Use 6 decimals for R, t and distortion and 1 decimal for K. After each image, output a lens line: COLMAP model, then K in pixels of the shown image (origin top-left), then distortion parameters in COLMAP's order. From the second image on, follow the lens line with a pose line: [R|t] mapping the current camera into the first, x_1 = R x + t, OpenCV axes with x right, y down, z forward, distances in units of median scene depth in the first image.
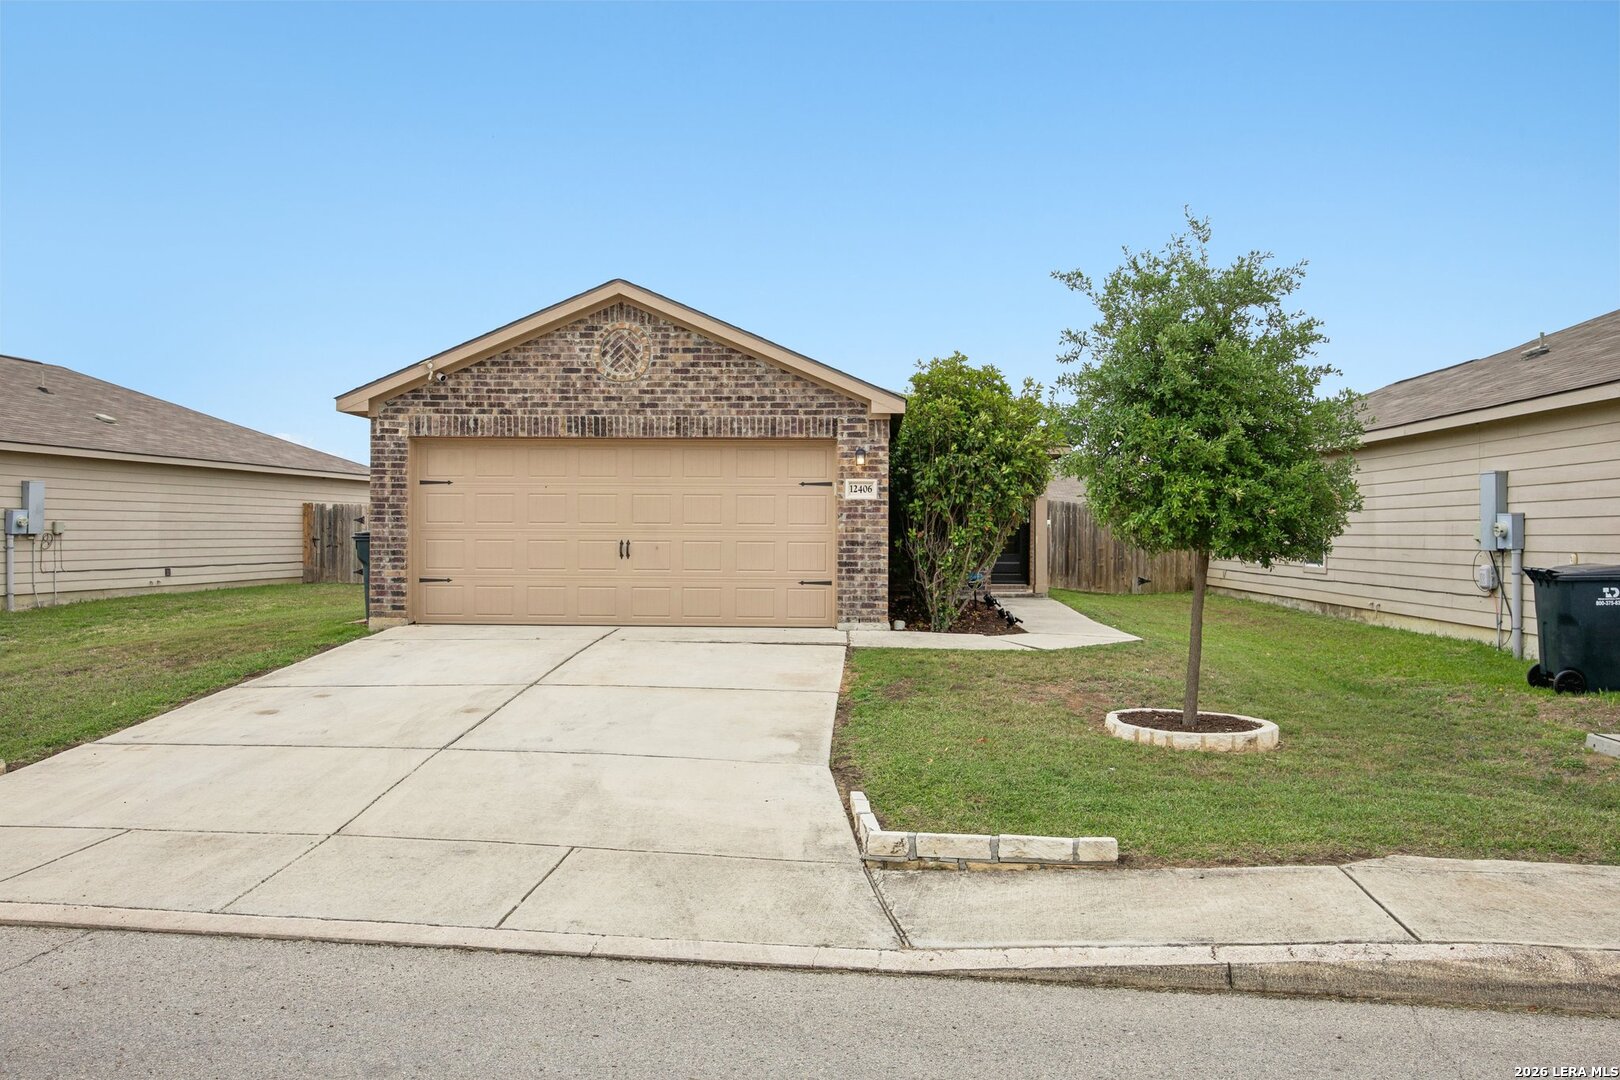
lens RADIAL K [[1461.3, 0, 810.0], [0, 1461.3, 540.0], [0, 0, 1]] dist [0.007187, -0.001060]
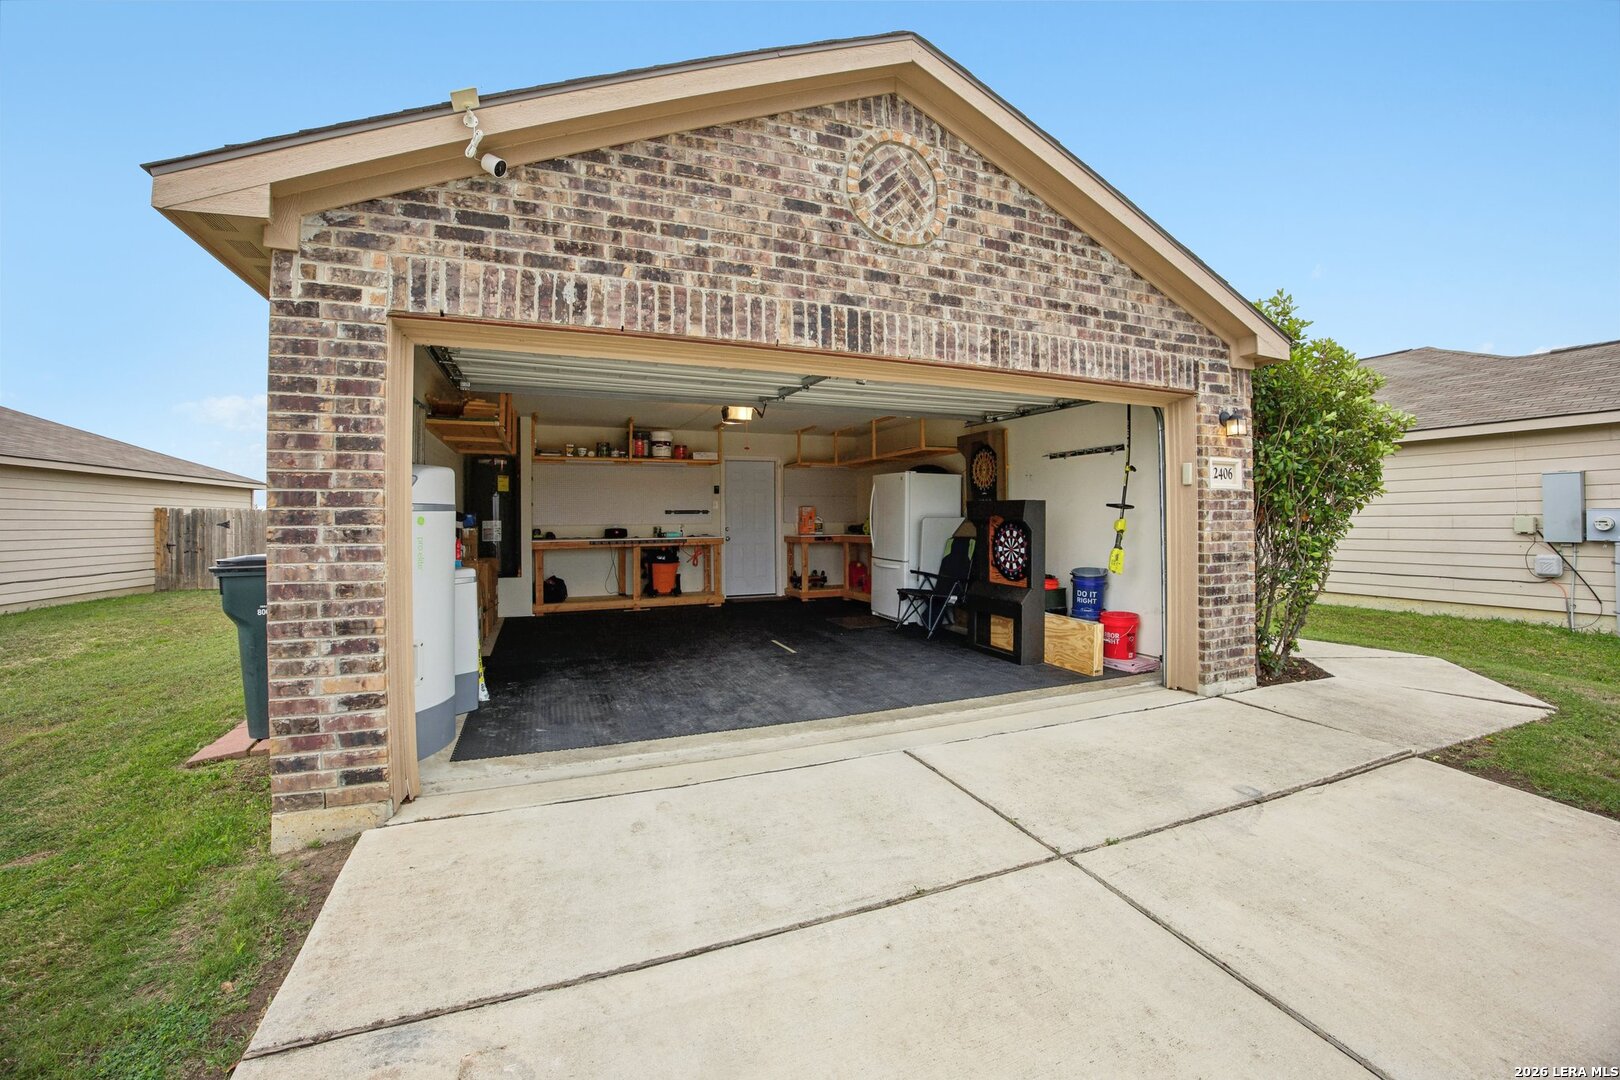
lens RADIAL K [[665.0, 0, 807.8], [0, 665.0, 514.7], [0, 0, 1]] dist [-0.090072, 0.025186]
pose [[0.899599, -0.008097, 0.436641, -0.252779], [0.015767, 0.999778, -0.013944, -0.015407], [-0.436431, 0.019429, 0.899528, 0.816192]]
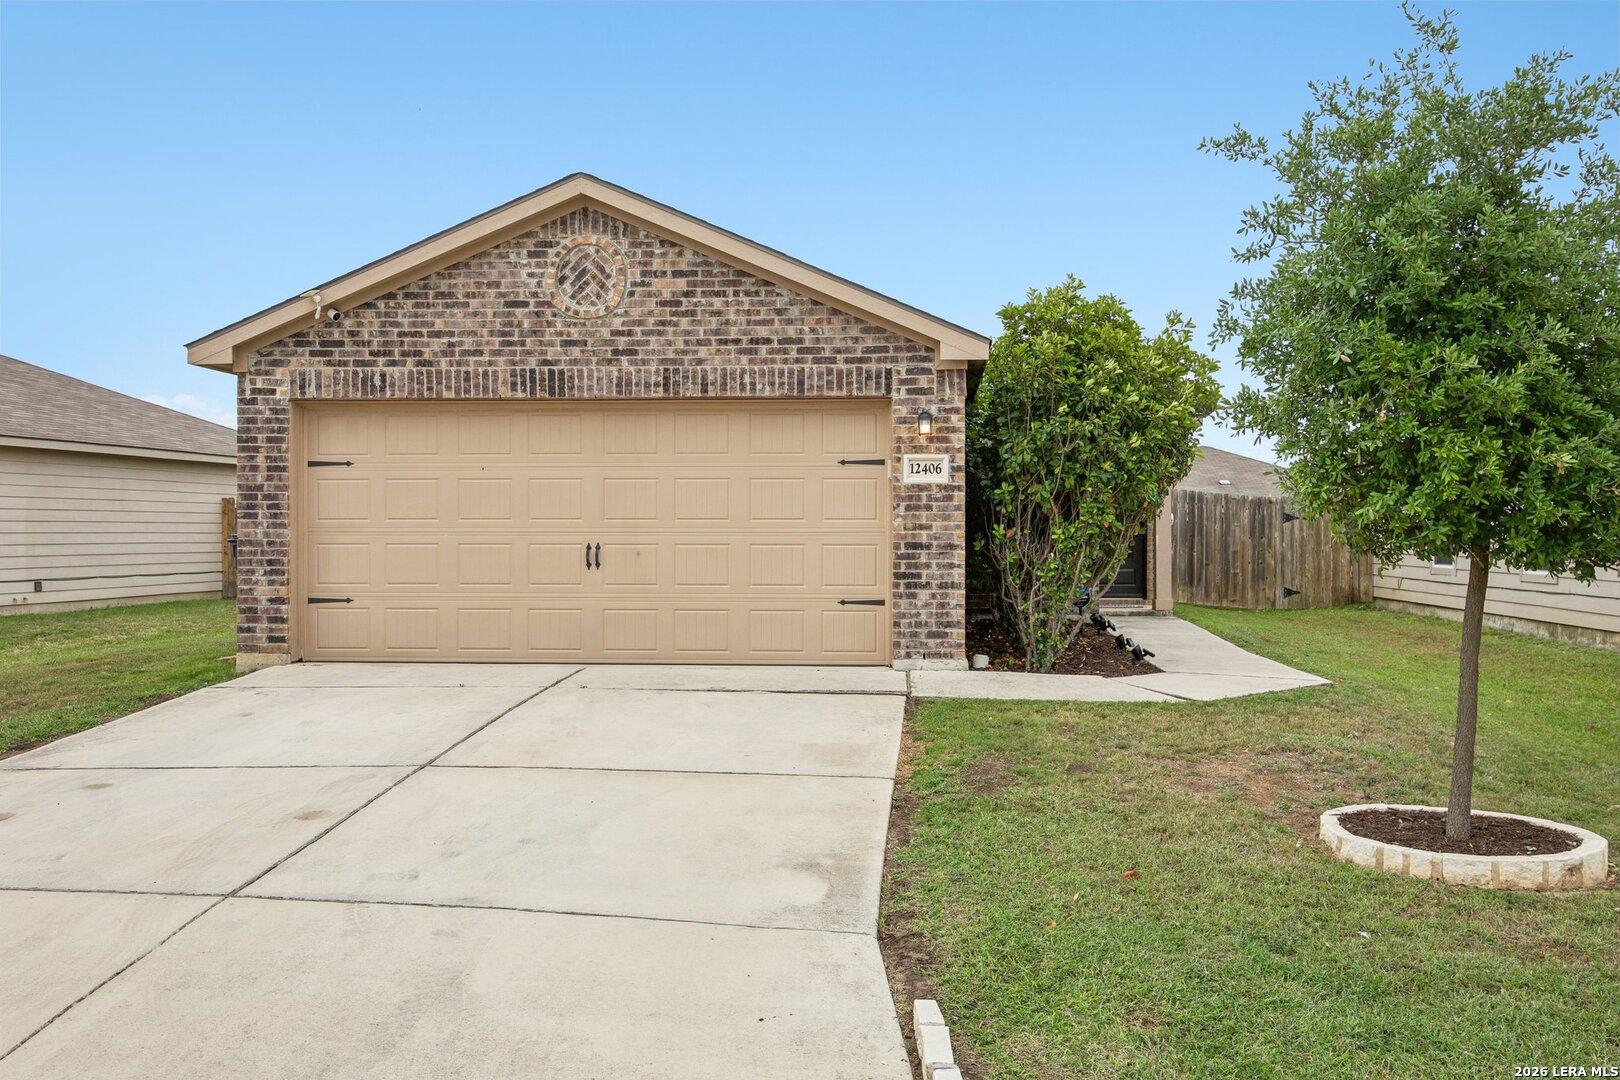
lens RADIAL K [[1603.2, 0, 834.3], [0, 1603.2, 540.7], [0, 0, 1]] dist [-0.002403, 0.001165]
pose [[0.999790, -0.004861, -0.019889, 0.006009], [0.004858, 0.999988, -0.000164, -0.000386], [0.019890, 0.000068, 0.999802, 0.226340]]
